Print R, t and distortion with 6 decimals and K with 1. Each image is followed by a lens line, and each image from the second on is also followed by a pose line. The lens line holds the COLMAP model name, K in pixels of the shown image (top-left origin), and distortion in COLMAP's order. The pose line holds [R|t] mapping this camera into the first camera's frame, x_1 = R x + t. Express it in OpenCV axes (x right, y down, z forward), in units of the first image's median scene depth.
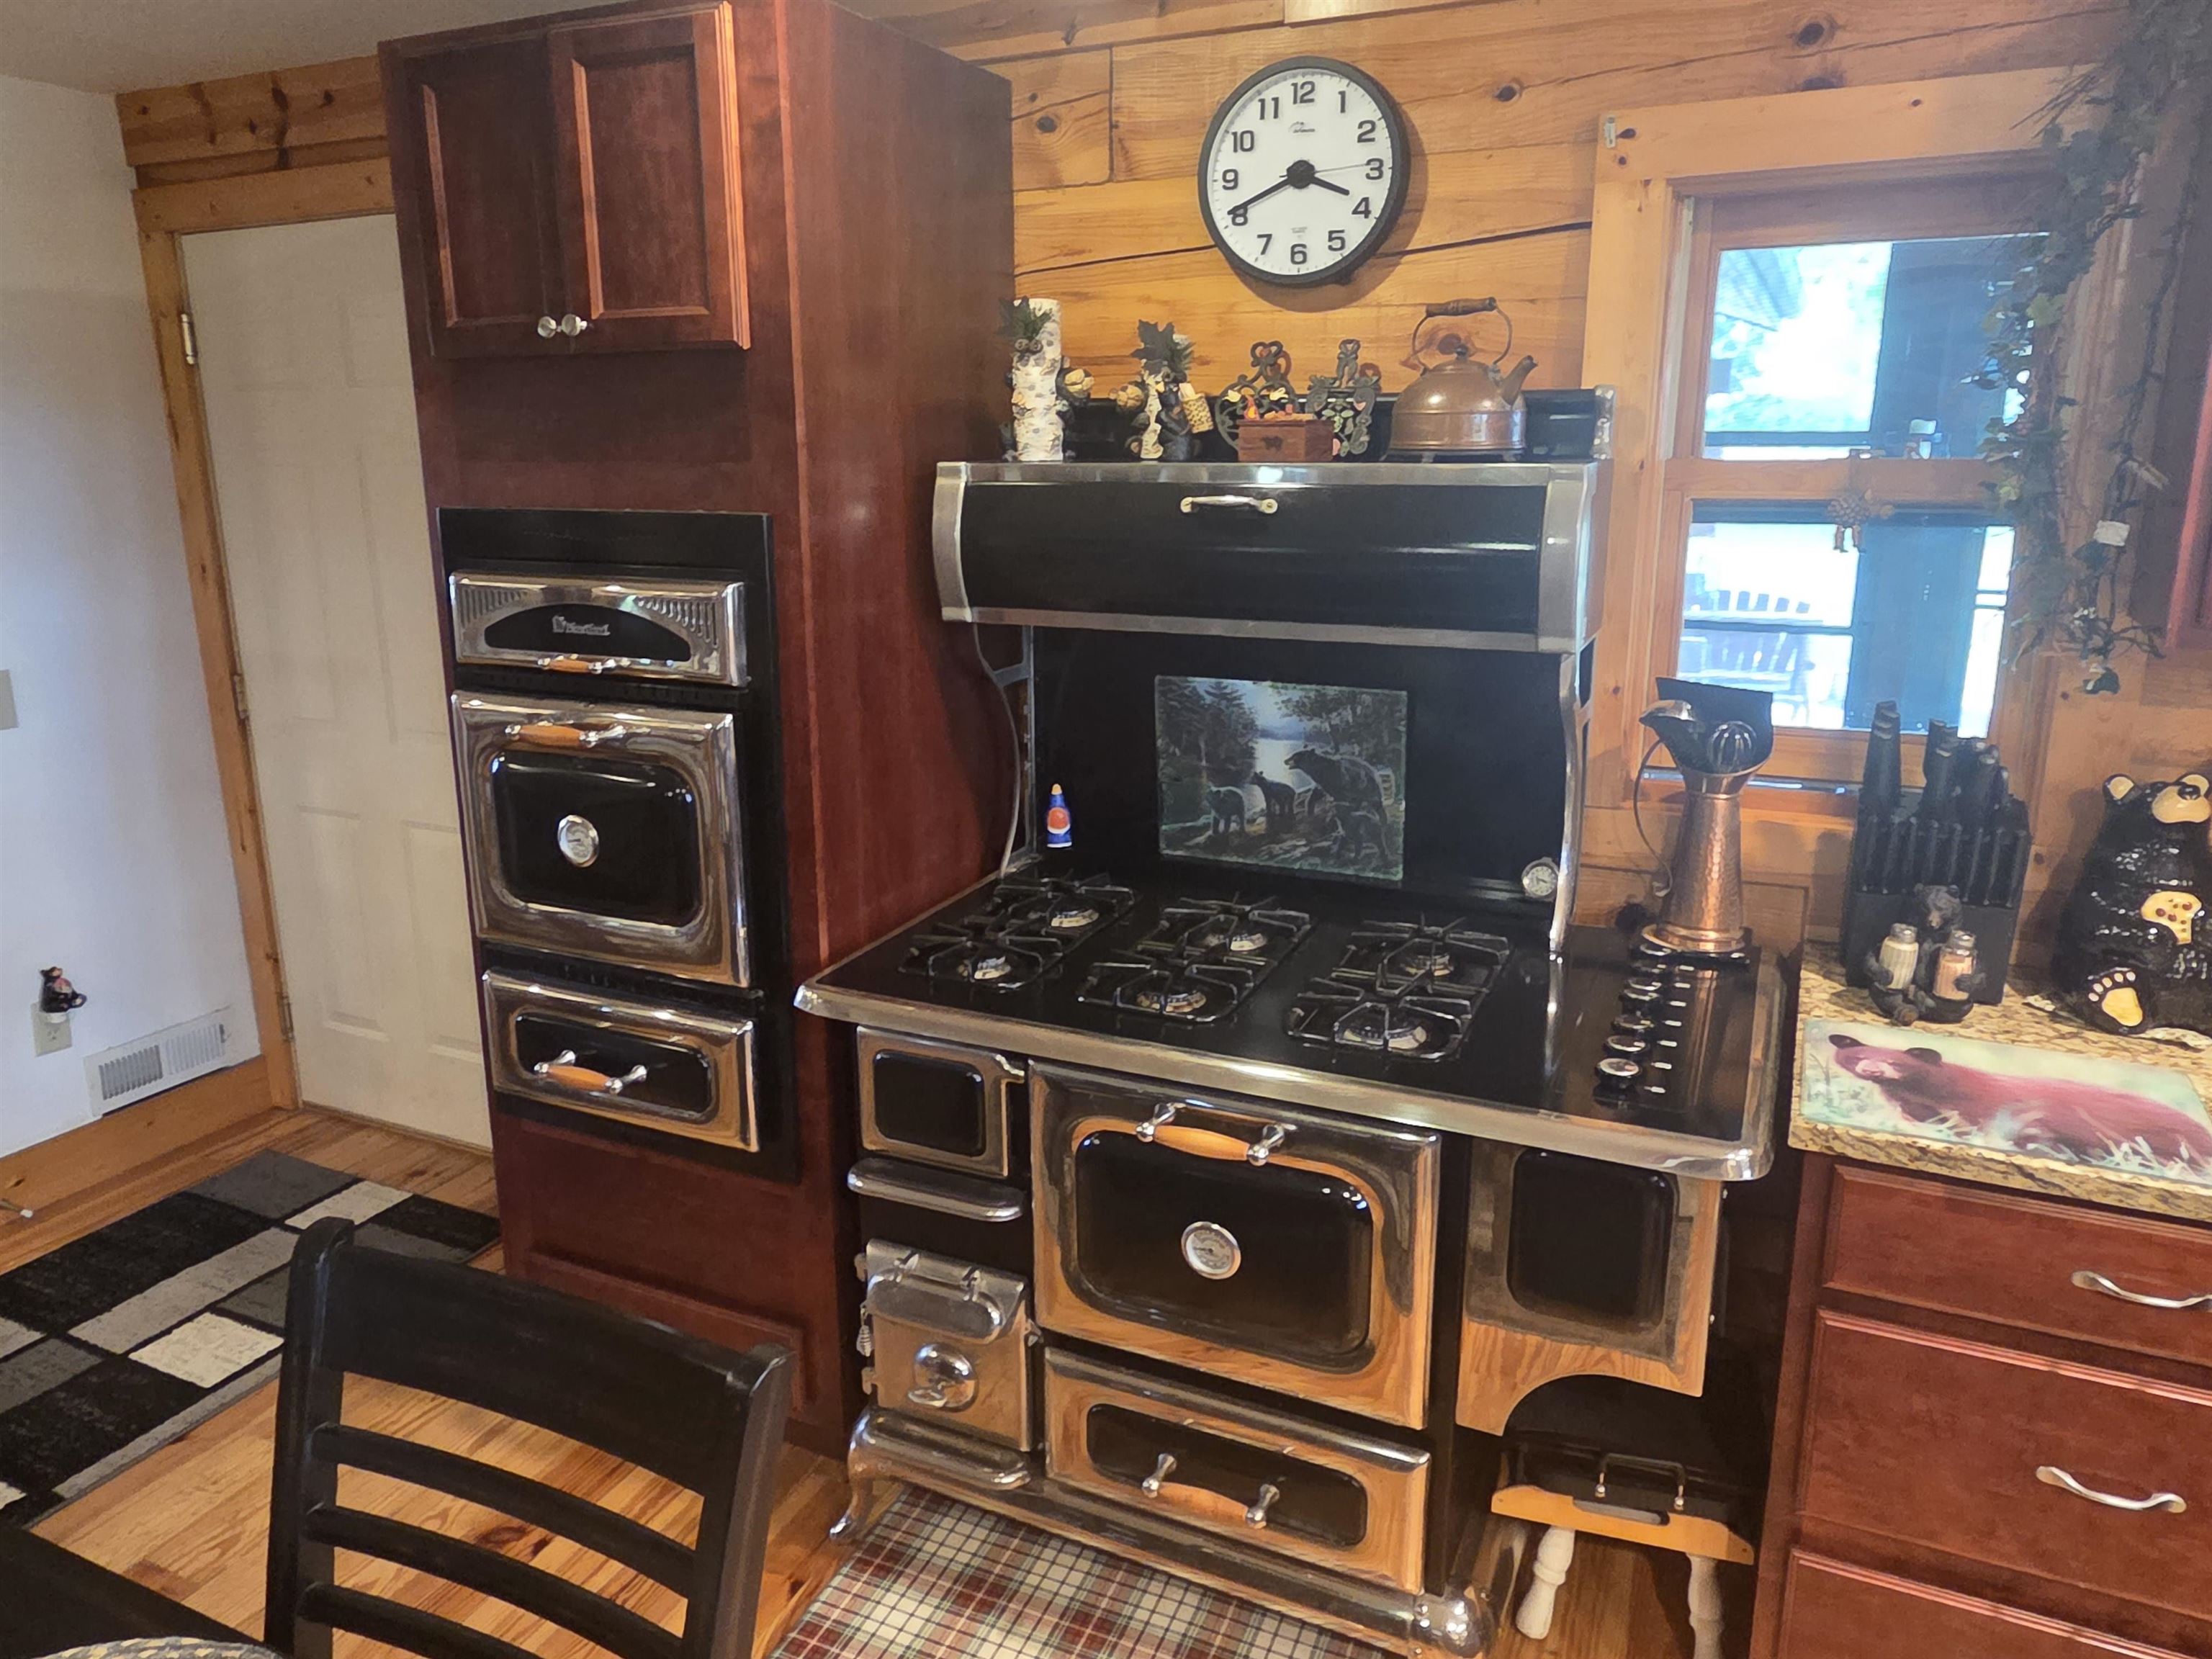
lens RADIAL K [[1439.1, 0, 1115.8], [0, 1439.1, 775.1], [0, 0, 1]] dist [0.004568, 0.005868]
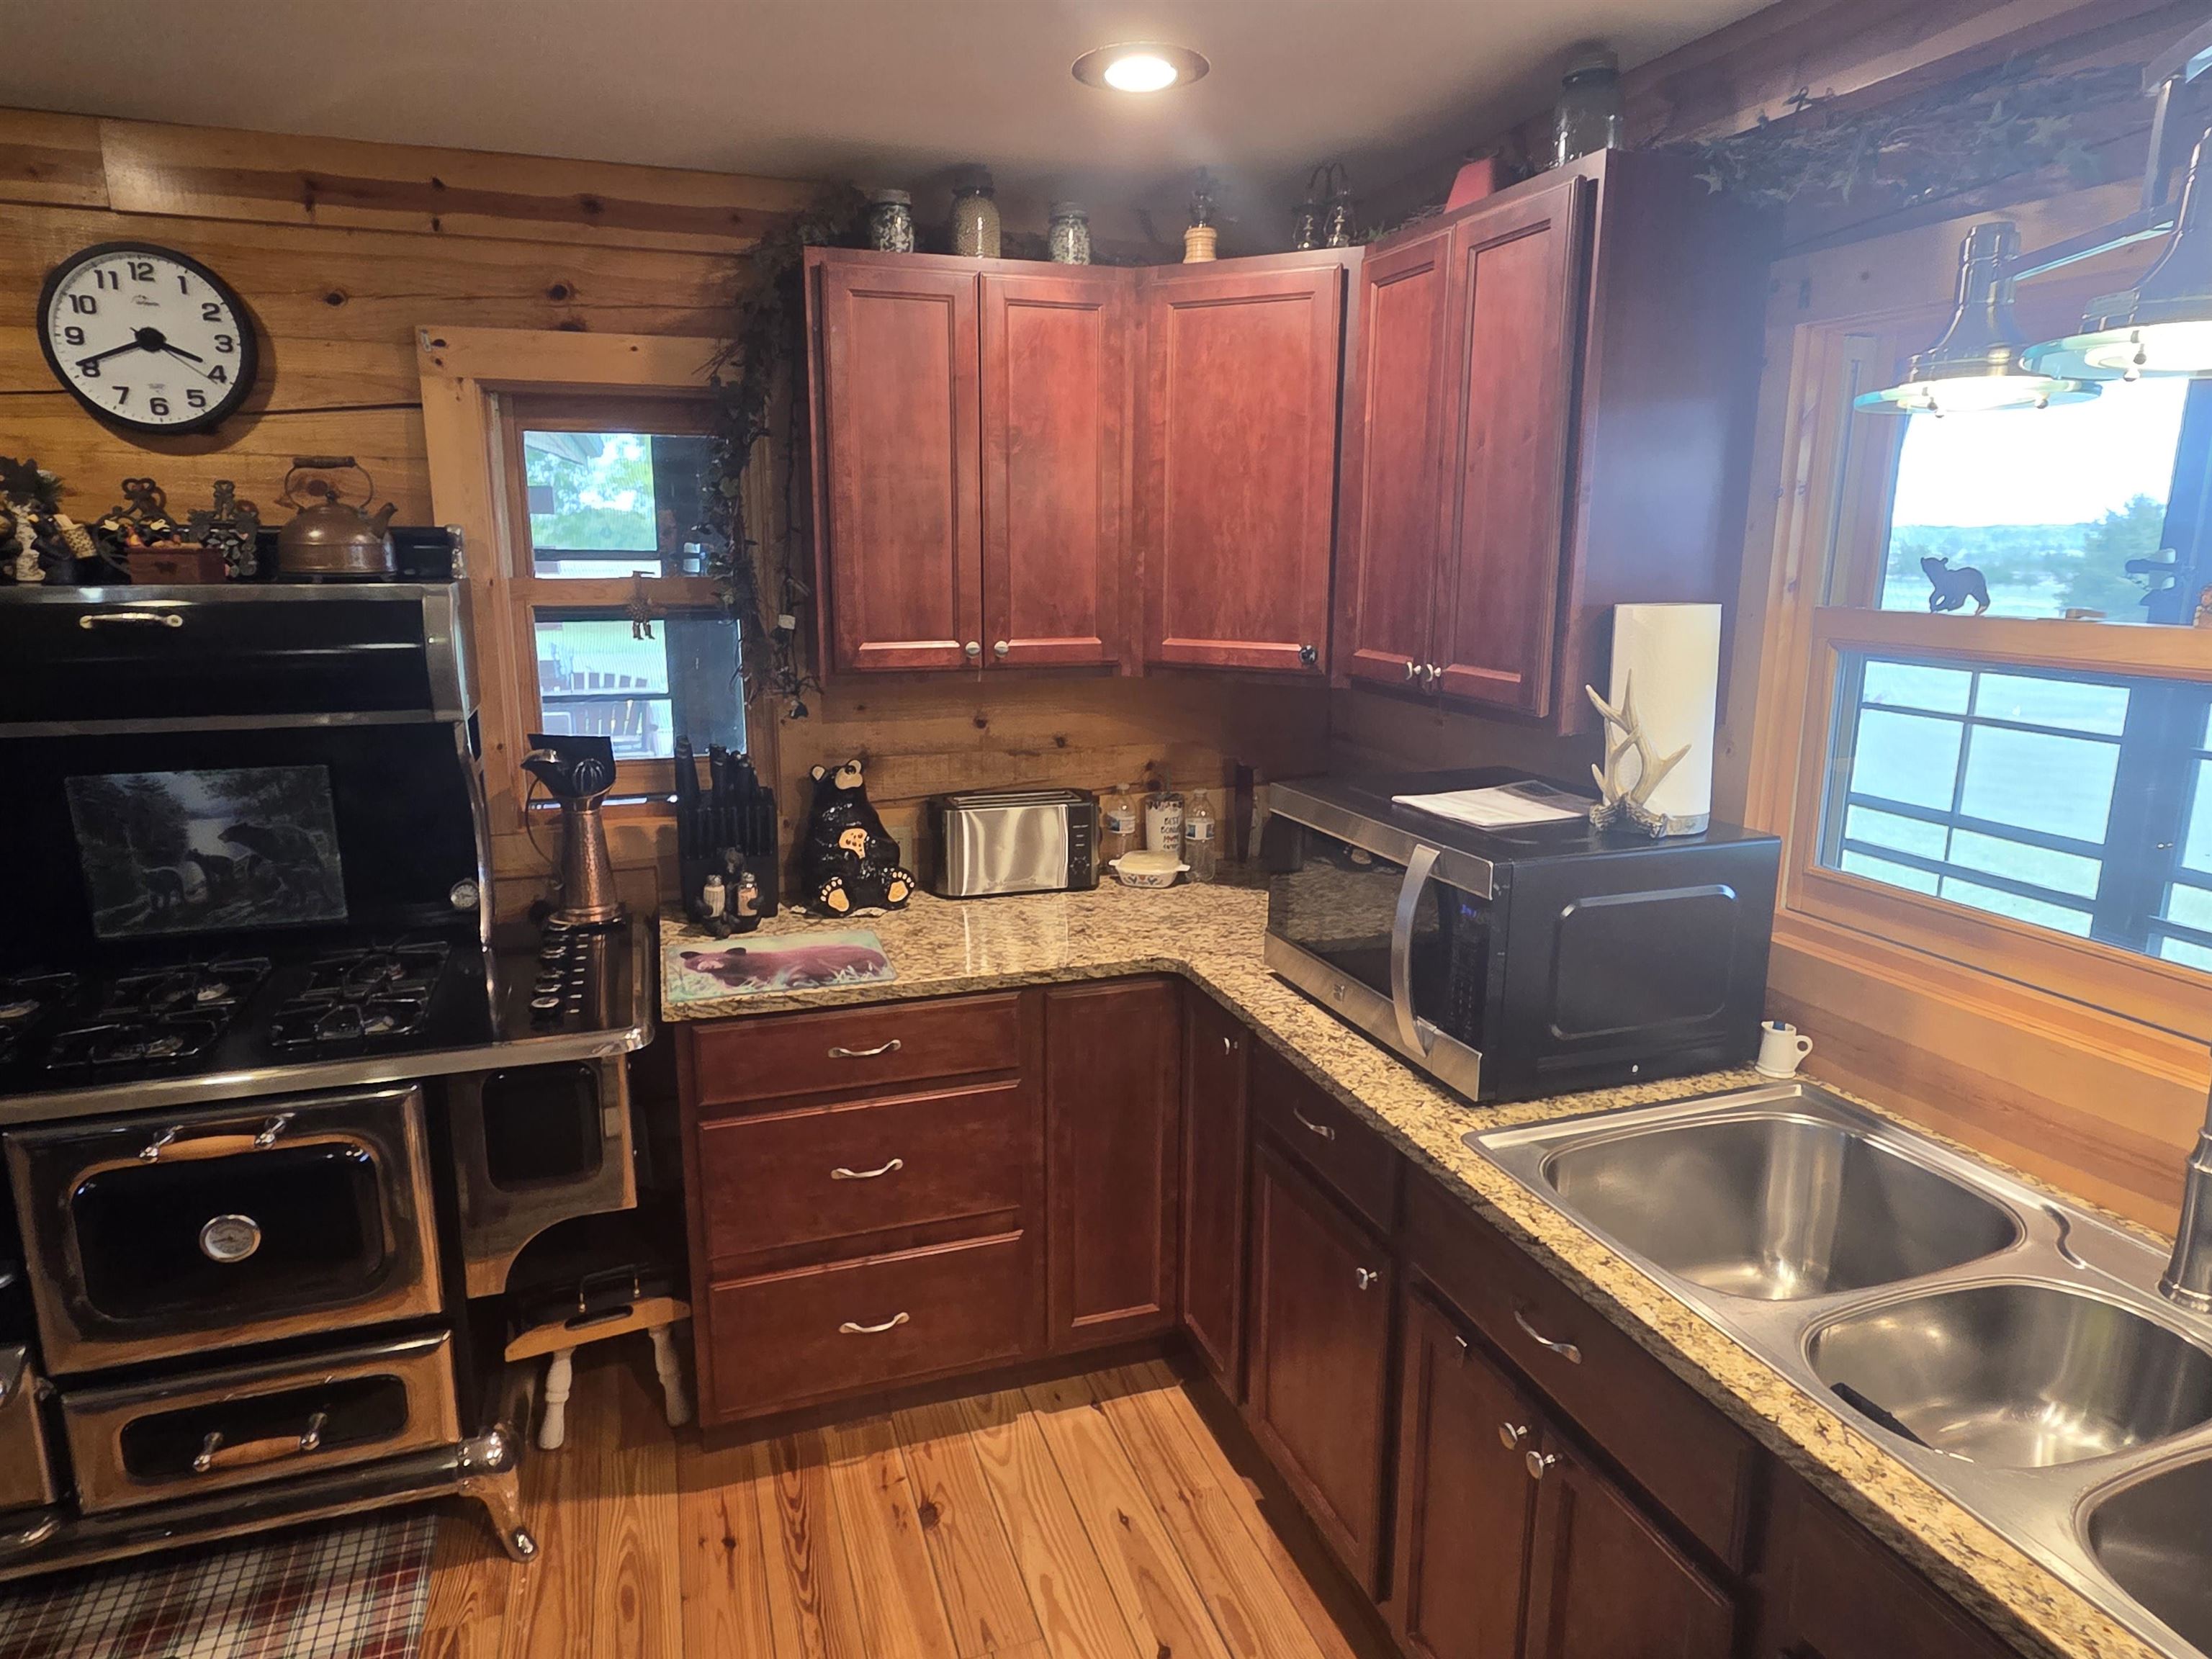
lens RADIAL K [[1338.0, 0, 1105.0], [0, 1338.0, 827.5], [0, 0, 1]] dist [0.006522, -0.003168]
pose [[0.720906, -0.137632, 0.679229, -0.117674], [0.148226, 0.988023, 0.042882, 0.049717], [-0.676996, 0.069766, 0.732673, -0.329327]]
